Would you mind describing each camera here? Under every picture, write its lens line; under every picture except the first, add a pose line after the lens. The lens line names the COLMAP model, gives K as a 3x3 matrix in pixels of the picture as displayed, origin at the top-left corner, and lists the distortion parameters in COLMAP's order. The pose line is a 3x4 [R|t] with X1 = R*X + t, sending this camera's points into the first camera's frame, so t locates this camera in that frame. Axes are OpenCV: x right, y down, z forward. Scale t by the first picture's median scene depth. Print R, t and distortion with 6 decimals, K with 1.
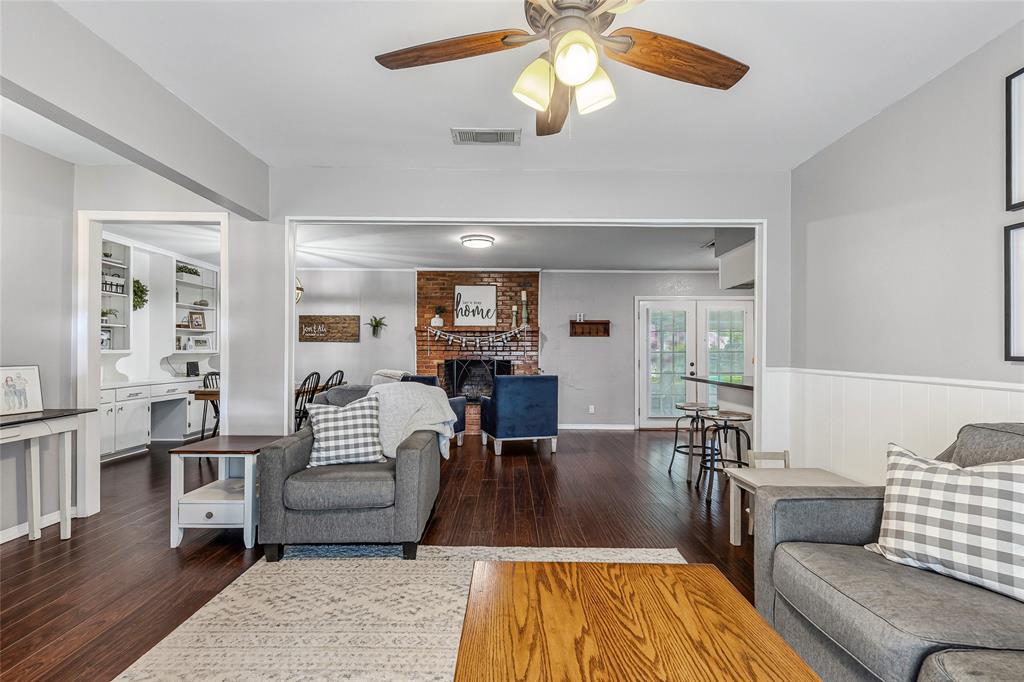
lens RADIAL K [[454.7, 0, 511.3], [0, 454.7, 345.5], [0, 0, 1]] dist [0.003347, -0.000518]
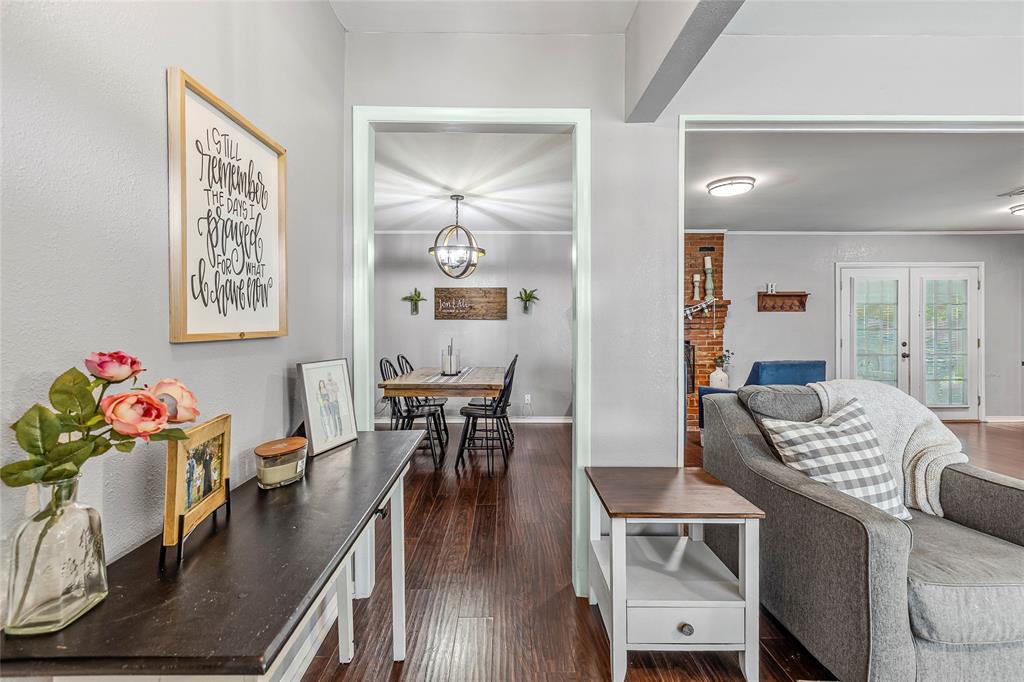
lens RADIAL K [[454.7, 0, 512.4], [0, 454.7, 331.9], [0, 0, 1]] dist [0.003347, -0.000518]
pose [[0.999975, -0.004525, -0.005345, -0.319922], [0.004620, 0.999829, 0.017923, 0.000208], [0.005263, -0.017947, 0.999825, 0.166094]]
